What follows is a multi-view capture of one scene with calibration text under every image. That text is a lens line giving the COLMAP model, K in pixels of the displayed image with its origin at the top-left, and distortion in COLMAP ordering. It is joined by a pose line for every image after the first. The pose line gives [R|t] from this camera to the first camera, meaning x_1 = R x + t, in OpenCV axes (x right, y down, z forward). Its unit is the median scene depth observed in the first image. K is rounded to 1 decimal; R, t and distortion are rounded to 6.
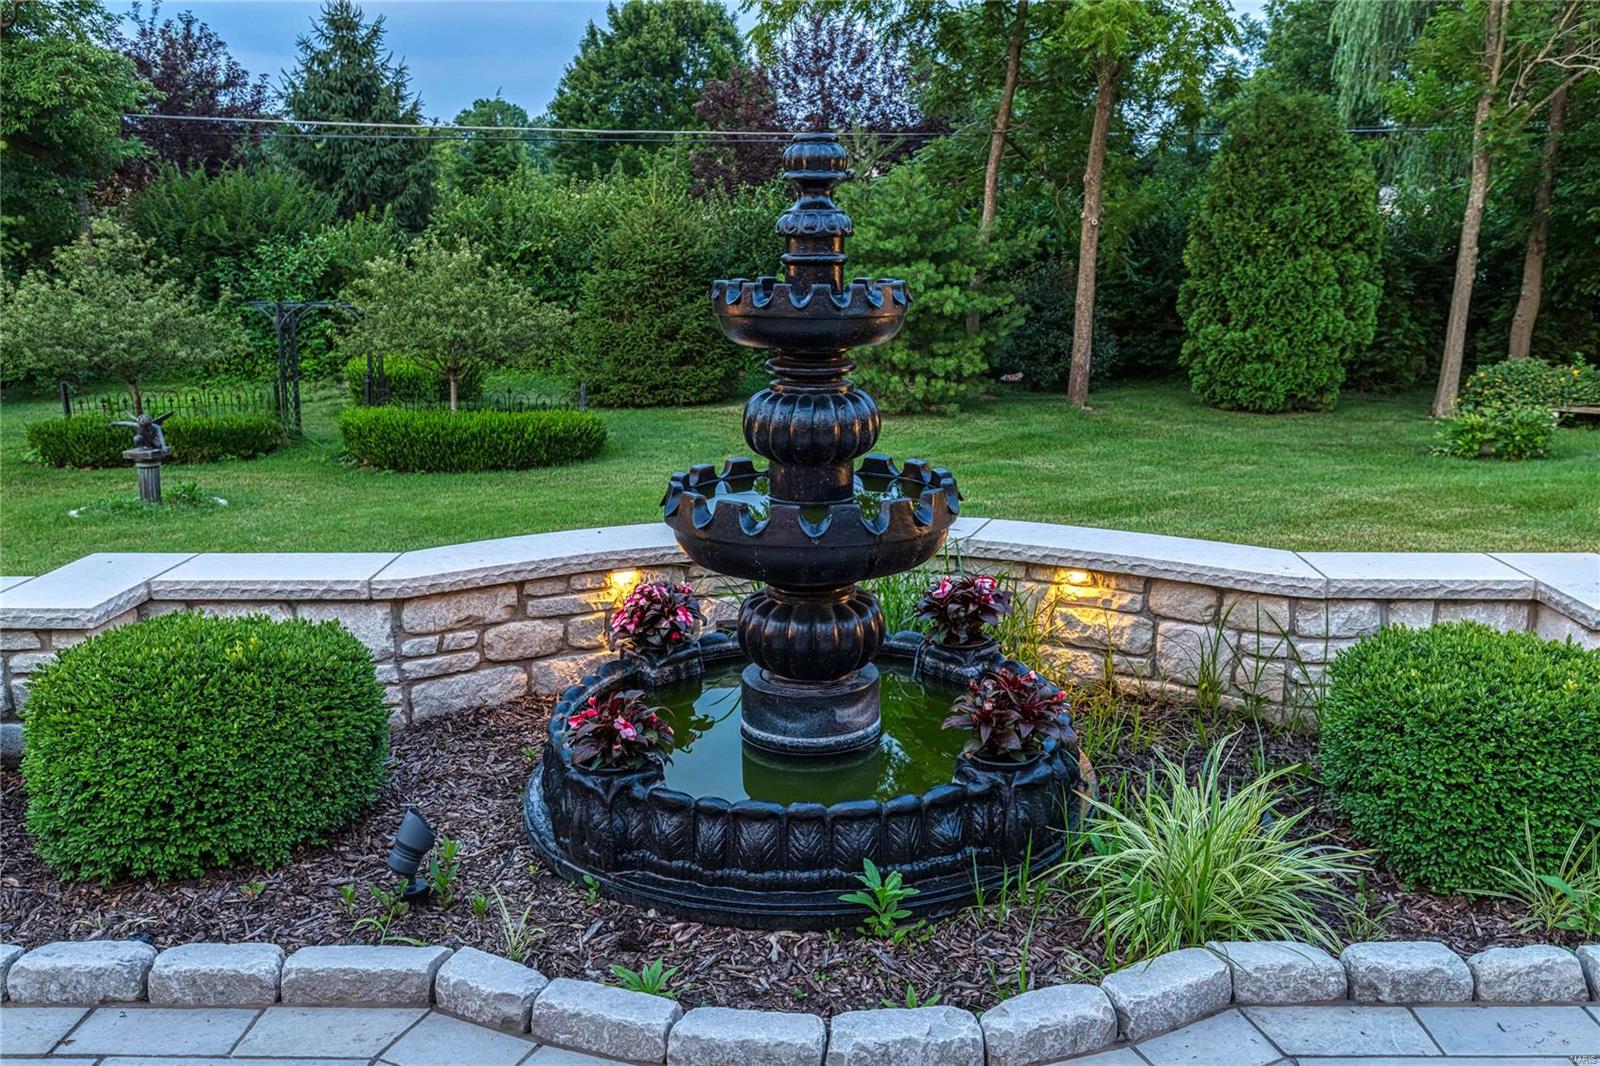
lens RADIAL K [[1385.2, 0, 803.0], [0, 1385.2, 554.2], [0, 0, 1]] dist [0.006539, -0.000167]
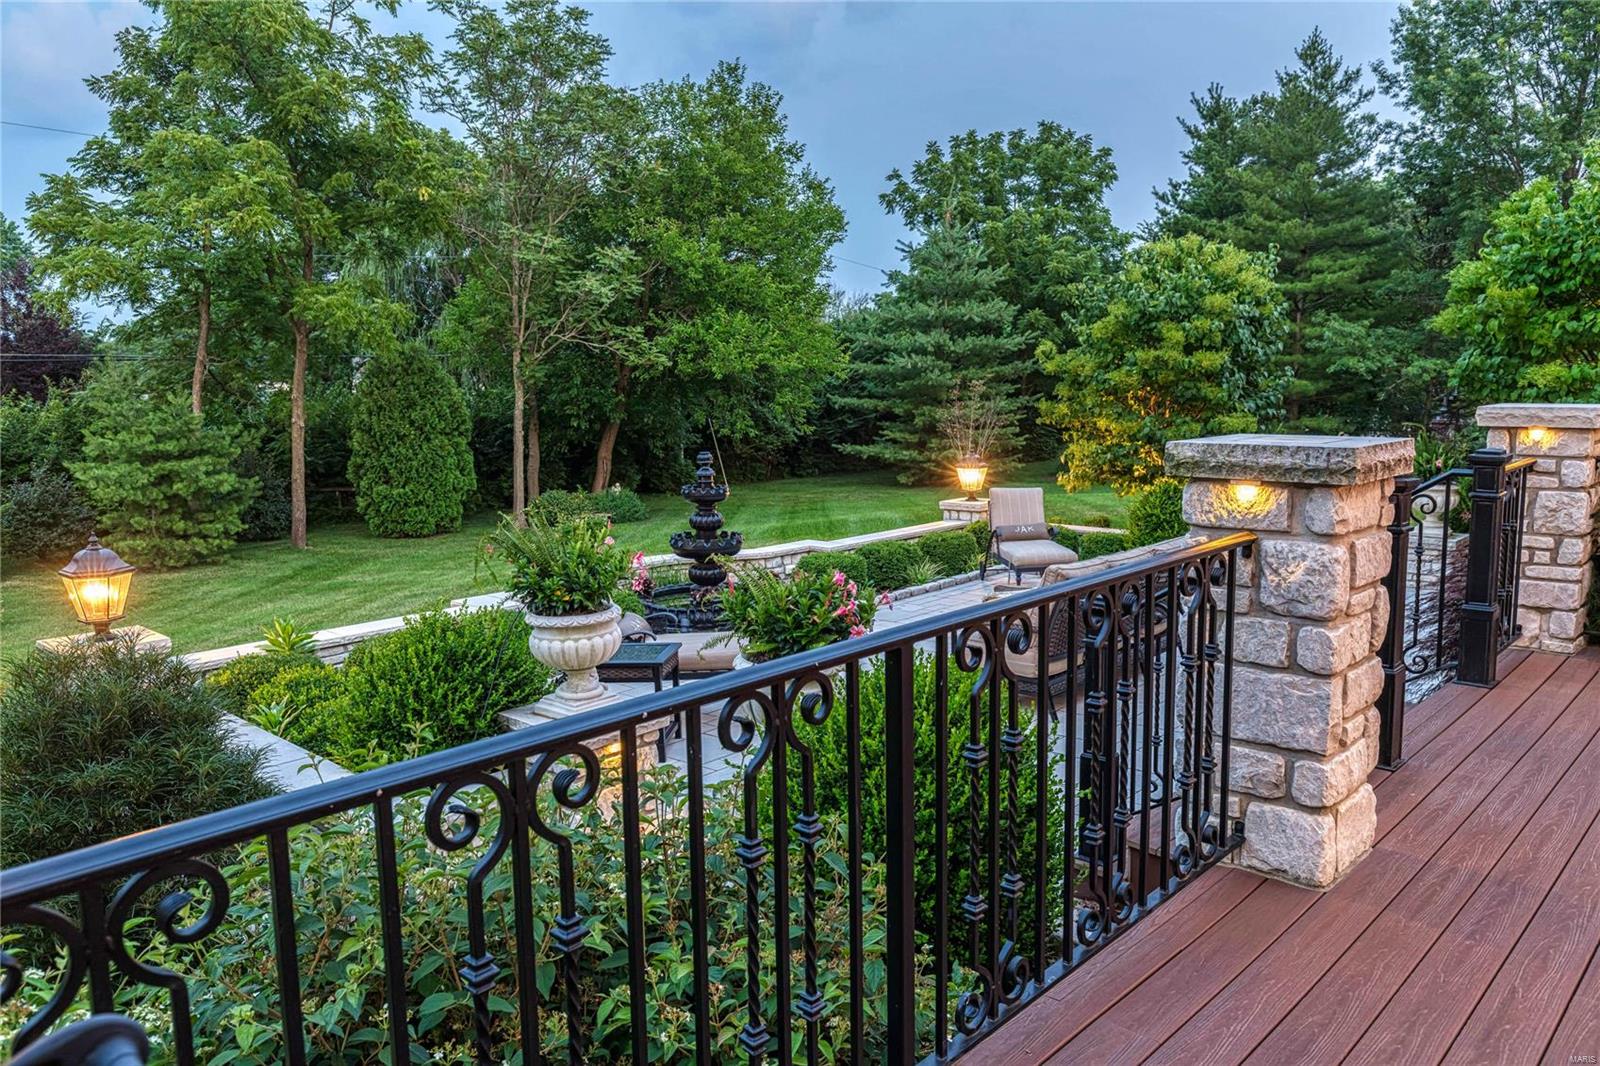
lens RADIAL K [[1196.3, 0, 832.3], [0, 1196.3, 534.9], [0, 0, 1]] dist [0.006531, 0.001729]
pose [[0.644608, -0.109312, 0.756658, -0.432249], [0.191173, 0.981330, -0.021094, 0.015918], [-0.740225, 0.158250, 0.653470, -0.267839]]
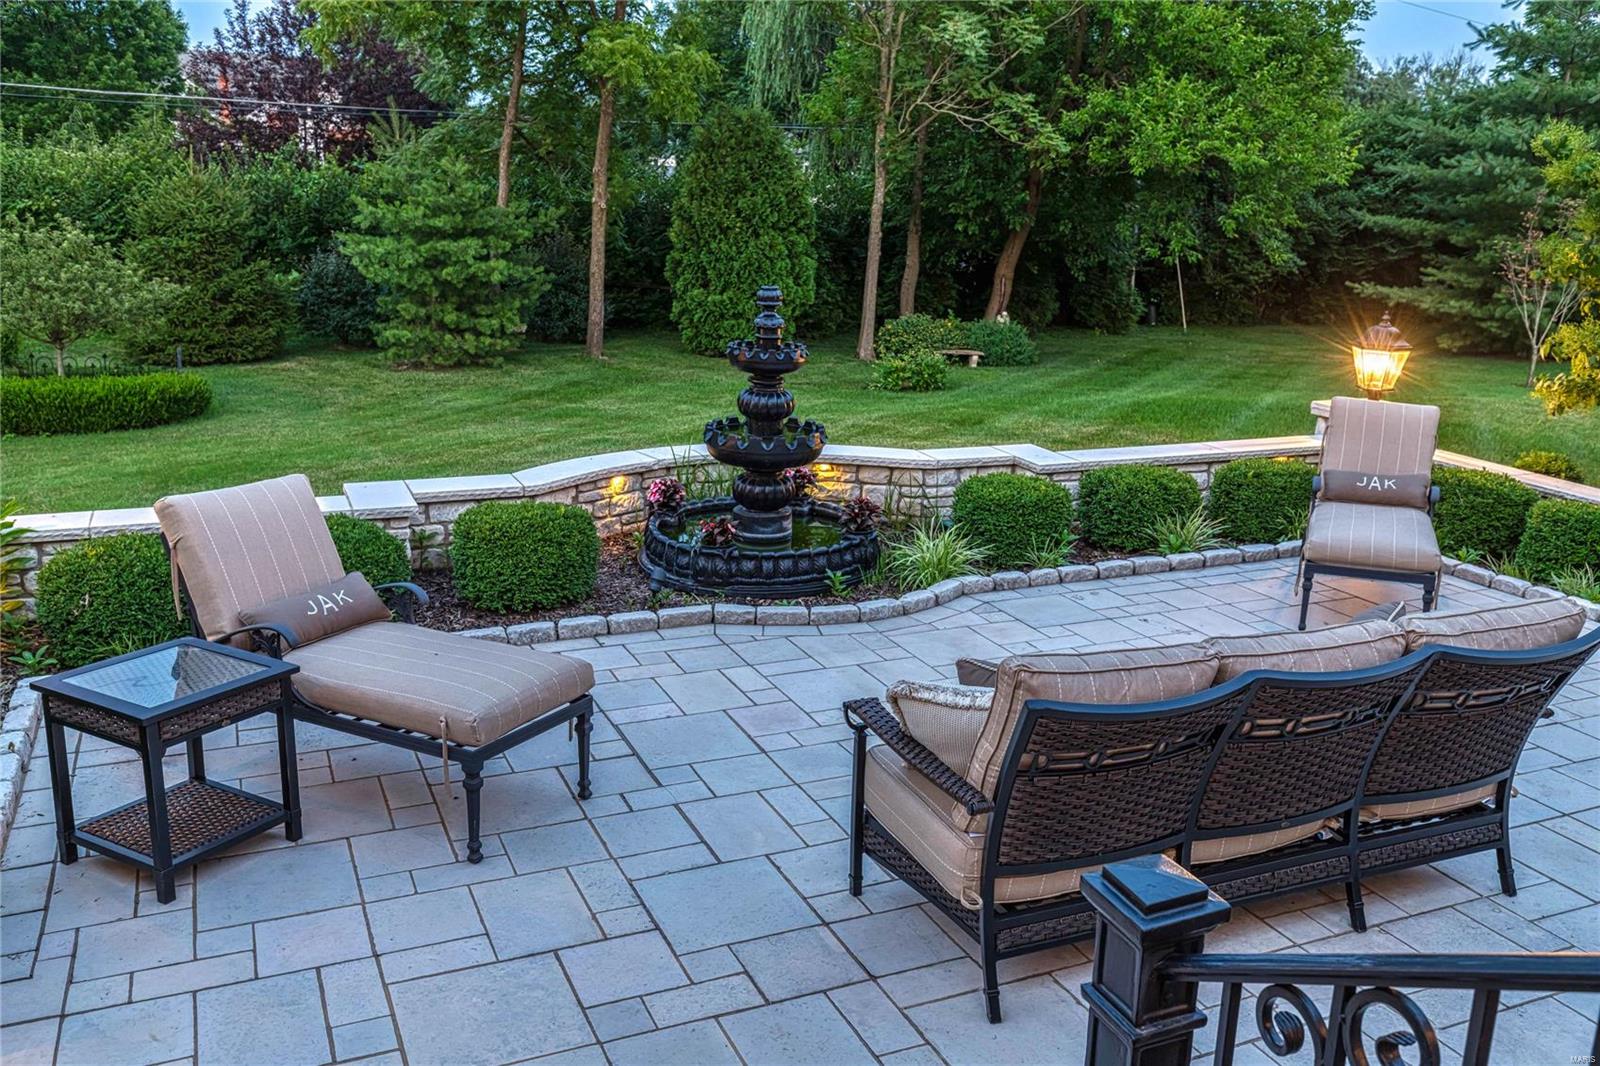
lens RADIAL K [[1385.2, 0, 803.0], [0, 1385.2, 554.2], [0, 0, 1]] dist [0.006539, -0.000167]
pose [[0.909422, -0.081401, 0.407831, -0.161196], [0.061681, 0.996212, 0.061297, 0.003860], [-0.411276, -0.030589, 0.910998, -0.210234]]
